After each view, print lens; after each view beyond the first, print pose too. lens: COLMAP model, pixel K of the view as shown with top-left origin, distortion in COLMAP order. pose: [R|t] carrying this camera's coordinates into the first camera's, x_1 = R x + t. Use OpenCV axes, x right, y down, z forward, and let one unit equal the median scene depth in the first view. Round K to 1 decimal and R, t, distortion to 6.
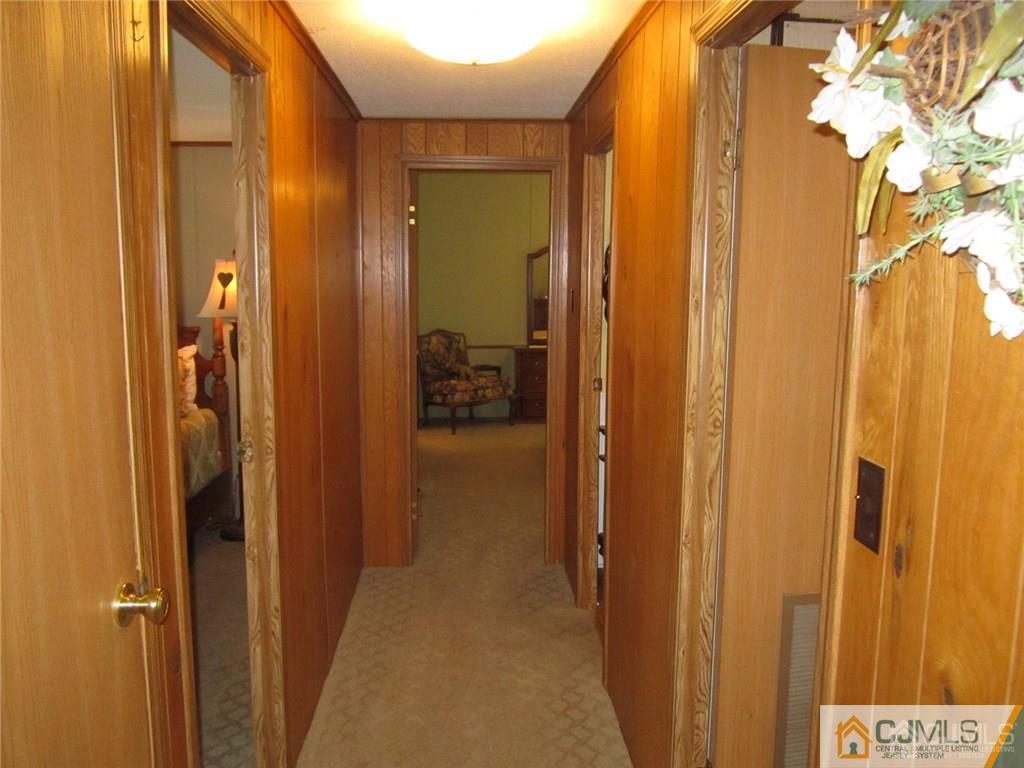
lens RADIAL K [[865.4, 0, 510.0], [0, 865.4, 385.5], [0, 0, 1]] dist [-0.018852, 0.012865]
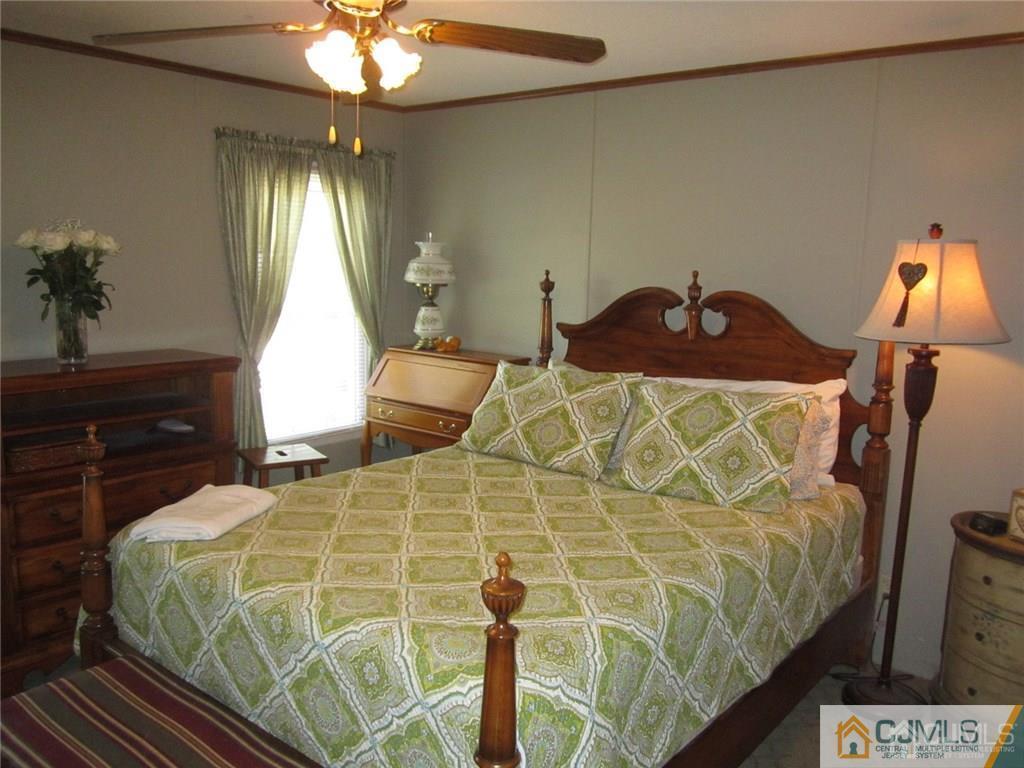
lens RADIAL K [[865.4, 0, 509.7], [0, 865.4, 381.2], [0, 0, 1]] dist [-0.018852, 0.012865]
pose [[0.741957, 0.118850, -0.659829, -0.136626], [-0.110182, 0.992396, 0.054856, -0.052835], [0.661332, 0.032001, 0.749411, 0.384249]]
